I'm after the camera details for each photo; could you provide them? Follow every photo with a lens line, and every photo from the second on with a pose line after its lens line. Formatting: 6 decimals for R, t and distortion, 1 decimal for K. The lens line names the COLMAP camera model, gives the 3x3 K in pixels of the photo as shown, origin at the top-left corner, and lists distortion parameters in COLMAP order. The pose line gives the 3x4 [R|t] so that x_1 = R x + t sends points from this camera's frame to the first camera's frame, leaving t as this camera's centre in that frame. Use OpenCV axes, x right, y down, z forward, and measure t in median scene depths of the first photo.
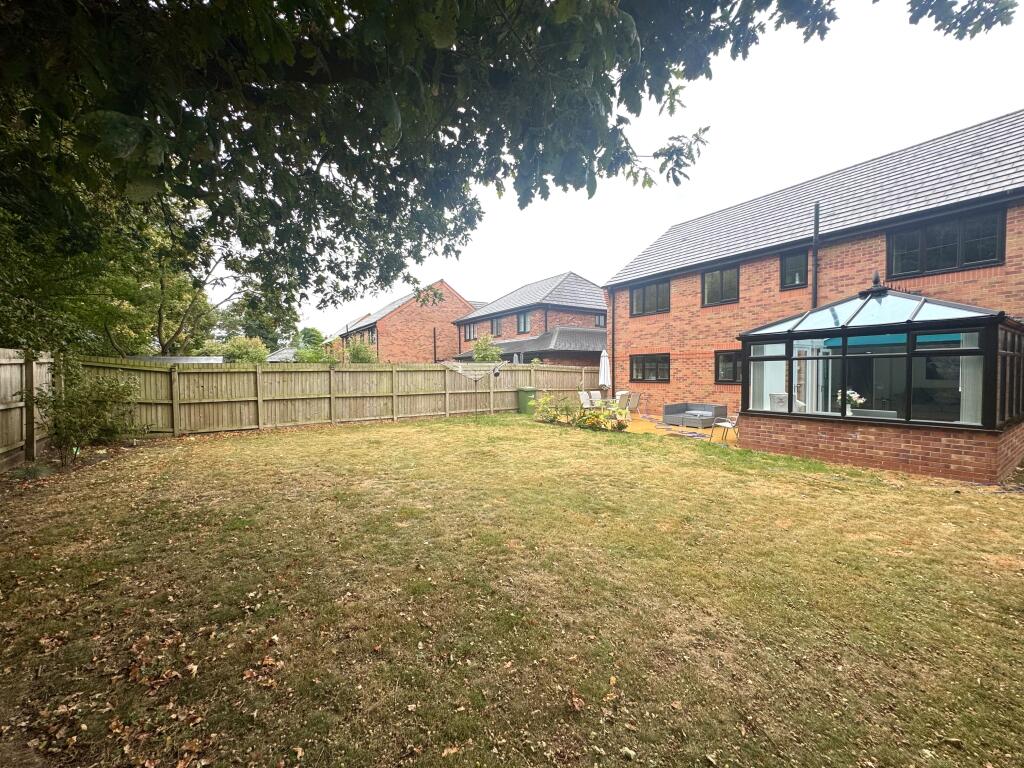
lens RADIAL K [[411.0, 0, 511.6], [0, 411.0, 383.6], [0, 0, 1]] dist [-0.004261, -0.000241]
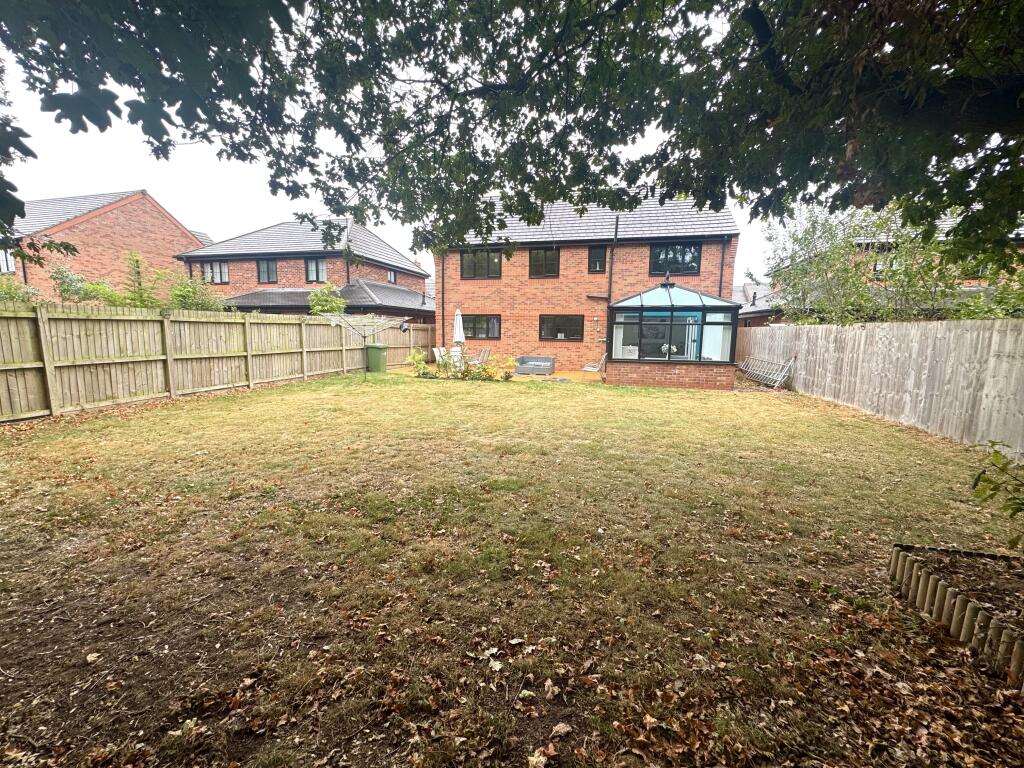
lens RADIAL K [[411.0, 0, 511.7], [0, 411.0, 383.3], [0, 0, 1]] dist [-0.004261, -0.000241]
pose [[0.743814, -0.067574, 0.664962, -0.456585], [0.000056, 0.994883, 0.101037, 0.003820], [-0.668387, -0.075115, 0.740011, 0.108389]]
